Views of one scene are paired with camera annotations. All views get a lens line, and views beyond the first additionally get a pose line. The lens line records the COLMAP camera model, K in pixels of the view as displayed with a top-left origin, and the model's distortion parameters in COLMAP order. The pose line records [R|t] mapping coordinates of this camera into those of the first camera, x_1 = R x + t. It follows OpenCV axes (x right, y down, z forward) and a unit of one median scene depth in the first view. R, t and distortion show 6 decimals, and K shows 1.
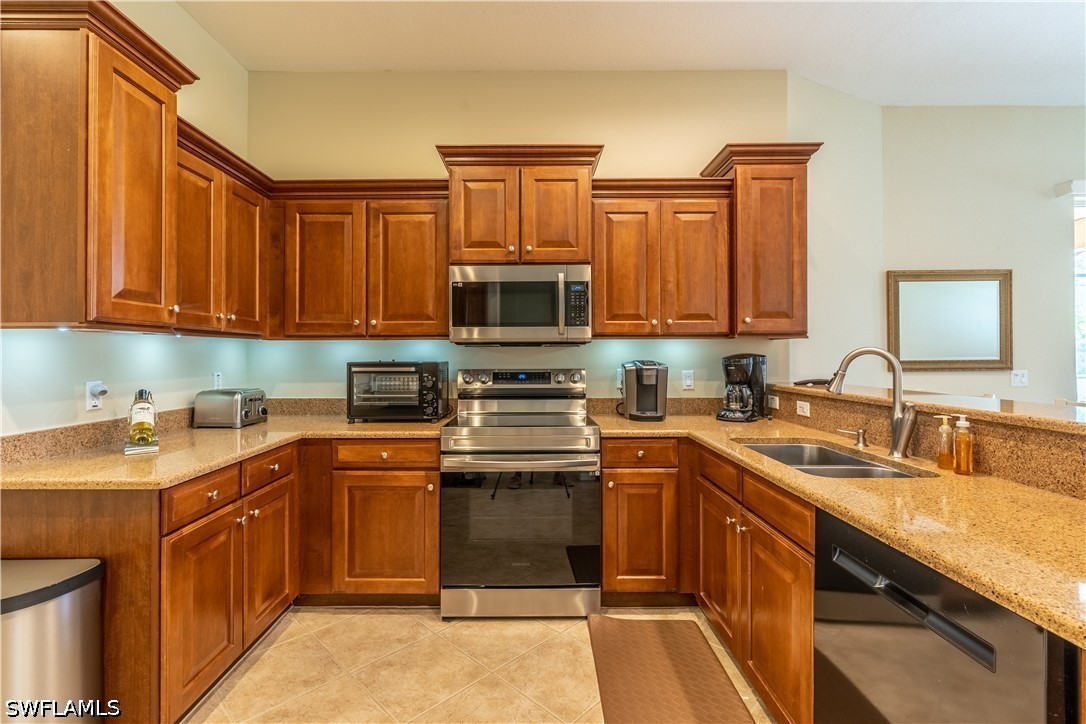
lens RADIAL K [[500.7, 0, 547.0], [0, 500.7, 362.8], [0, 0, 1]] dist [0.004863, 0.000665]
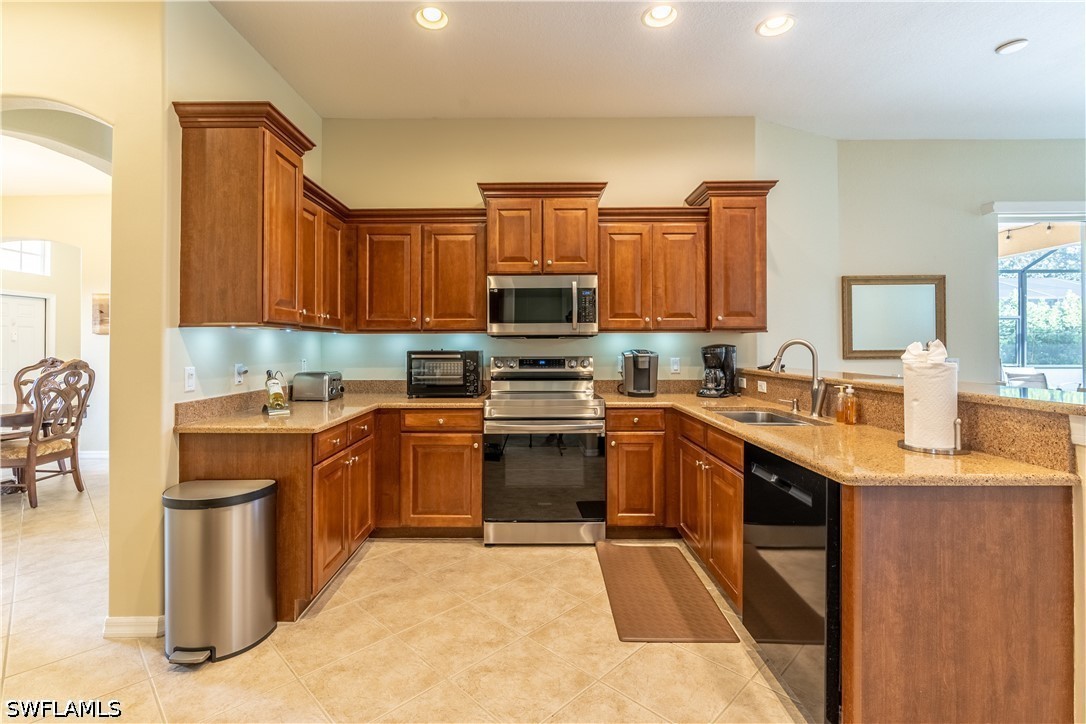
lens RADIAL K [[491.5, 0, 540.7], [0, 491.5, 353.8], [0, 0, 1]] dist [-0.000303, 0.000170]
pose [[0.999845, 0.000642, -0.017612, -0.036967], [-0.000663, 0.999999, -0.001177, 0.008018], [0.017611, 0.001188, 0.999844, -0.269632]]
